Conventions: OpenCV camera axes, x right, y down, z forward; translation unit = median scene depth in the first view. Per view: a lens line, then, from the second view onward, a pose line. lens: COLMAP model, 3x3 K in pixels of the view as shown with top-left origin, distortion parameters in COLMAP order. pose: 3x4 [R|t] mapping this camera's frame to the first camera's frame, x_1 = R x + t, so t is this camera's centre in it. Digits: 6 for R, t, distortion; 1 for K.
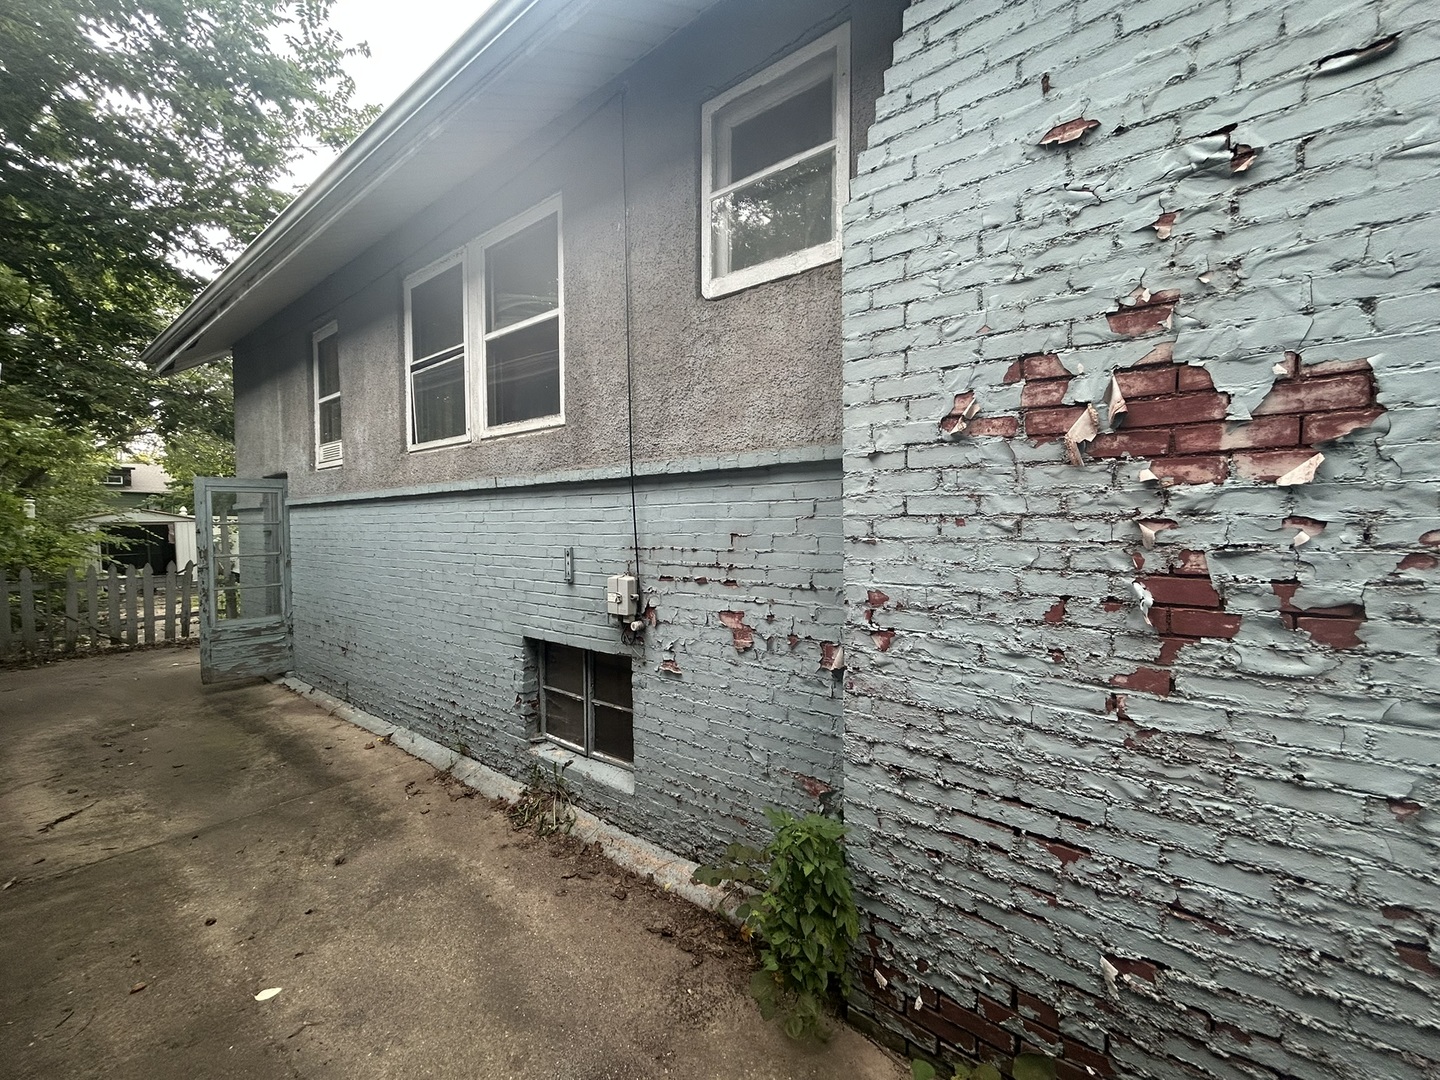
lens RADIAL K [[576.1, 0, 718.4], [0, 576.1, 540.3], [0, 0, 1]] dist [-0.003572, 0.000646]
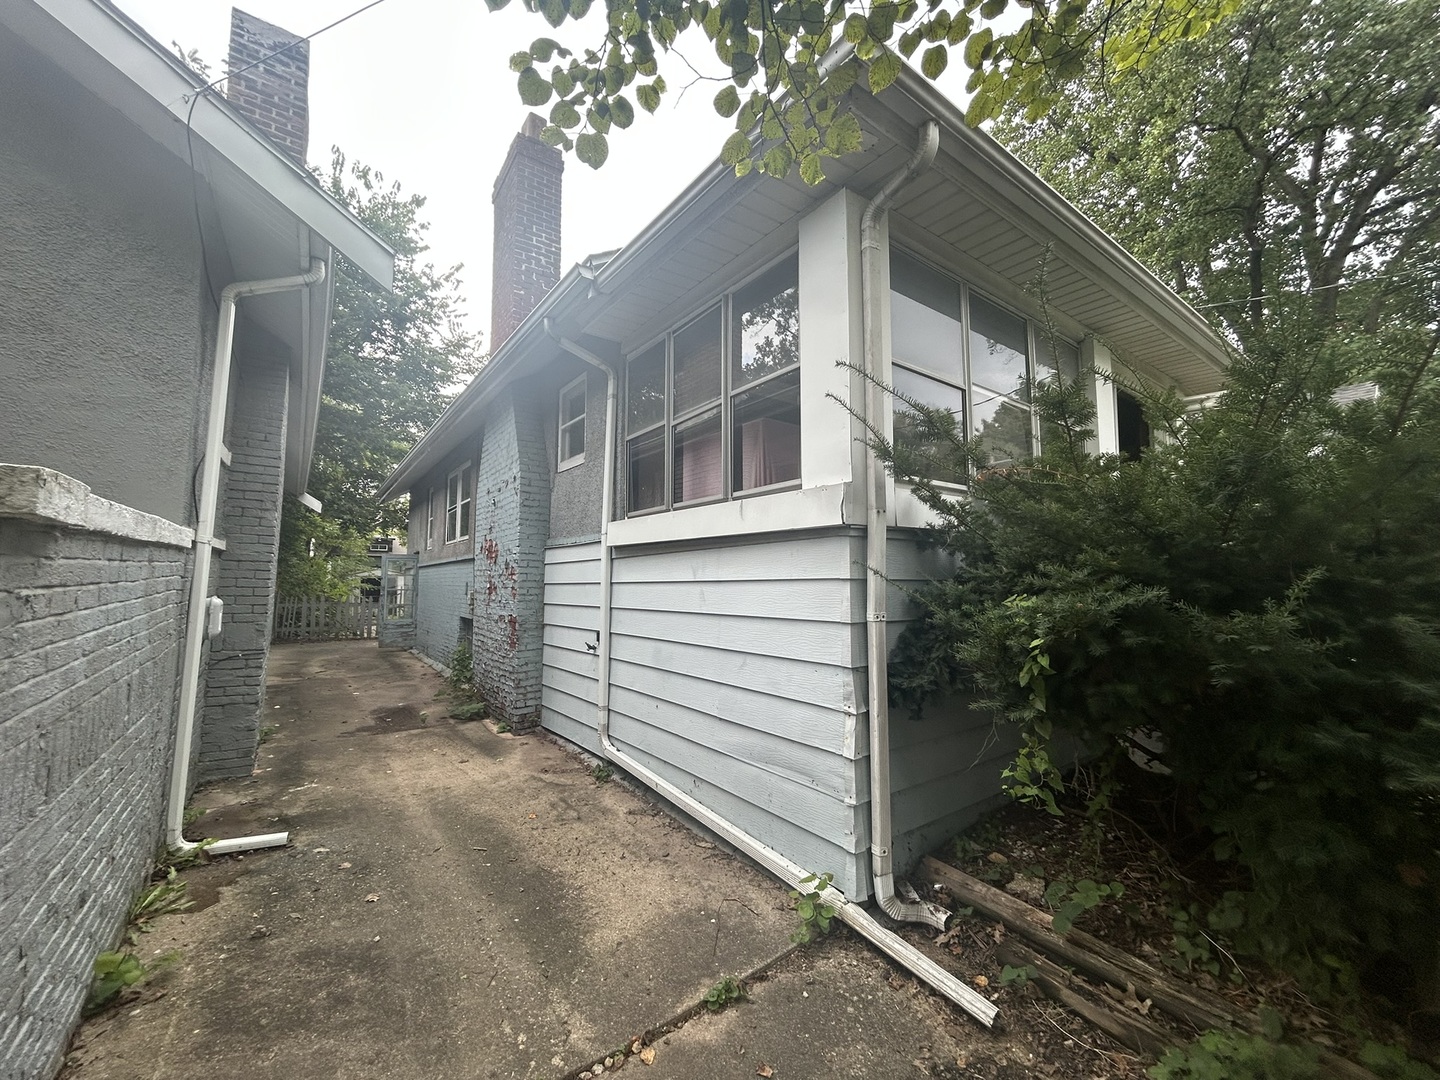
lens RADIAL K [[576.1, 0, 718.4], [0, 576.1, 540.3], [0, 0, 1]] dist [-0.003572, 0.000646]
pose [[0.956850, -0.017937, -0.290028, 0.756817], [-0.011420, 0.995001, -0.099212, 0.034021], [0.290358, 0.098243, 0.951862, -0.577038]]
